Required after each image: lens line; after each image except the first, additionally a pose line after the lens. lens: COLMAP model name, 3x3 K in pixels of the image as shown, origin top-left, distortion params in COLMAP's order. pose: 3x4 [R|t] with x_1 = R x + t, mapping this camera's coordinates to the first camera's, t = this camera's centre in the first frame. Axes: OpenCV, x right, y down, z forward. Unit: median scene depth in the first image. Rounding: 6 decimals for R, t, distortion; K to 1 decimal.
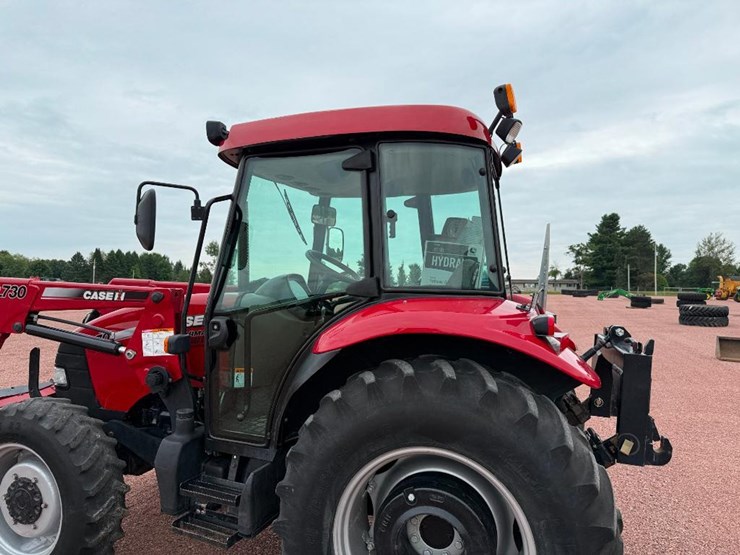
lens RADIAL K [[517.2, 0, 378.7], [0, 517.2, 280.6], [0, 0, 1]] dist [0.060540, -0.079314]
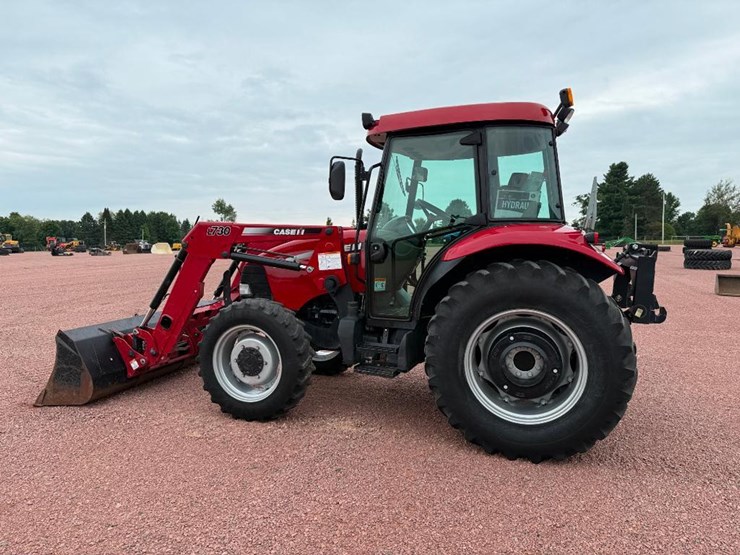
lens RADIAL K [[517.2, 0, 368.4], [0, 517.2, 280.6], [0, 0, 1]] dist [0.060540, -0.079314]
pose [[0.999528, -0.016768, -0.025753, -0.243643], [0.018910, 0.996176, 0.085299, 0.043990], [0.024224, -0.085746, 0.996023, -0.477113]]
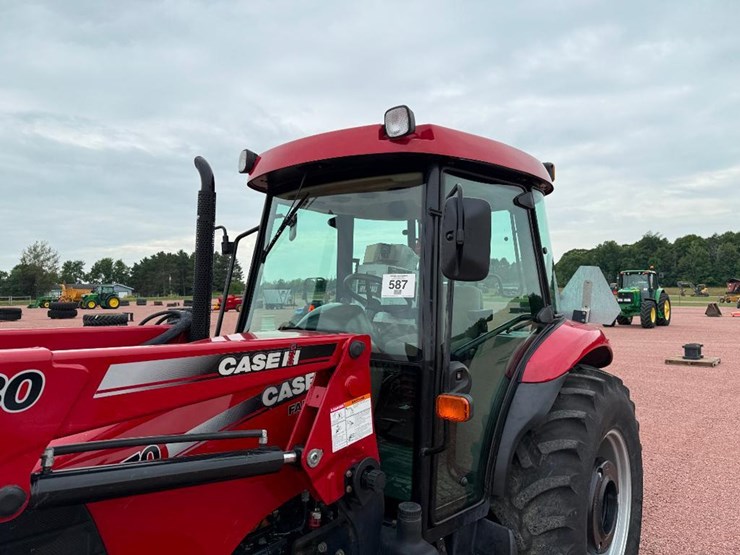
lens RADIAL K [[517.2, 0, 371.2], [0, 517.2, 269.2], [0, 0, 1]] dist [0.060540, -0.079314]
pose [[0.399366, 0.019682, 0.916580, -0.899318], [0.013275, 0.999541, -0.027248, -0.043911], [-0.916696, 0.023049, 0.398921, 0.656068]]
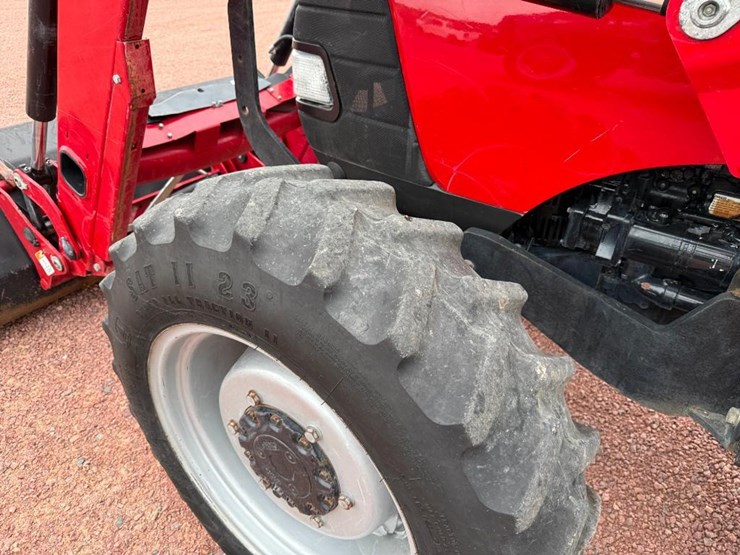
lens RADIAL K [[517.2, 0, 377.6], [0, 517.2, 284.1], [0, 0, 1]] dist [0.060540, -0.079314]
pose [[0.953350, 0.165743, -0.252296, -0.485584], [-0.000852, 0.837258, 0.546808, 0.112881], [0.301867, -0.521084, 0.798341, 0.701946]]
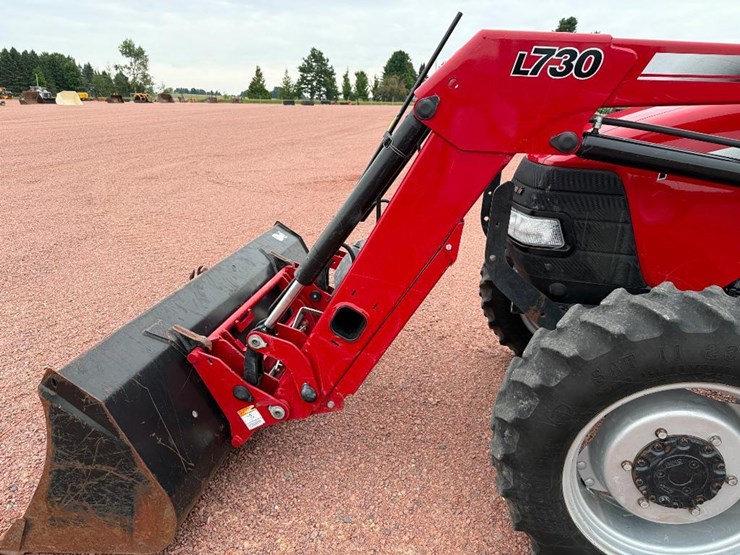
lens RADIAL K [[517.2, 0, 373.7], [0, 517.2, 273.3], [0, 0, 1]] dist [0.060540, -0.079314]
pose [[0.992958, -0.028744, 0.114928, -0.926328], [-0.010790, 0.944144, 0.329355, 0.045998], [-0.117976, -0.328276, 0.937186, 0.524085]]
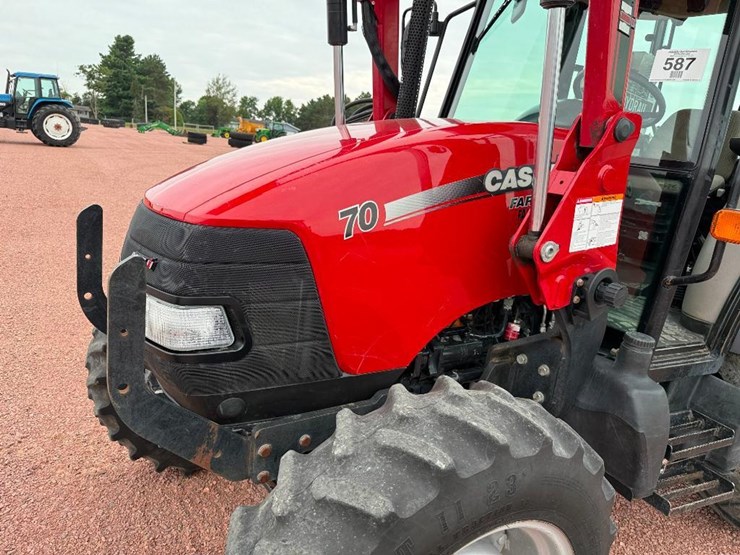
lens RADIAL K [[517.2, 0, 366.1], [0, 517.2, 272.4], [0, 0, 1]] dist [0.060540, -0.079314]
pose [[0.651305, -0.138746, 0.746023, -0.860515], [-0.087488, 0.962855, 0.255453, 0.050485], [-0.753755, -0.231646, 0.614974, 0.767555]]
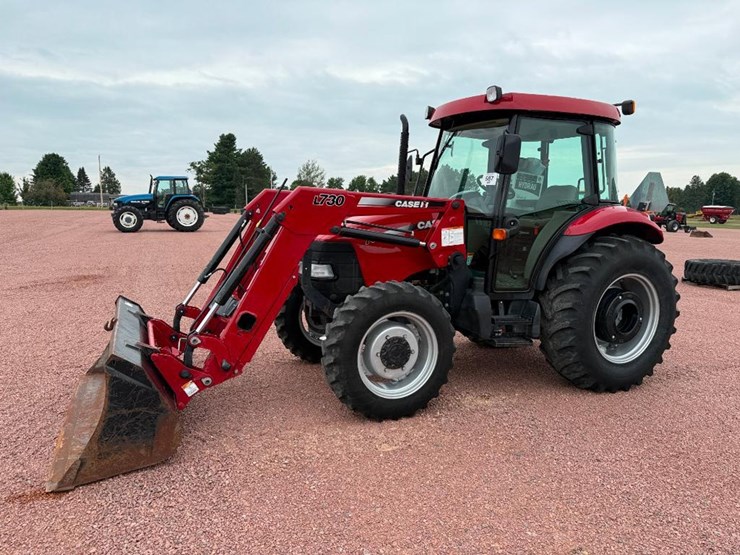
lens RADIAL K [[517.2, 0, 367.3], [0, 517.2, 279.8], [0, 0, 1]] dist [0.060540, -0.079314]
pose [[0.761956, -0.082882, 0.642303, -1.409903], [-0.017790, 0.988724, 0.148688, 0.024591], [-0.647384, -0.124720, 0.751890, 0.037361]]
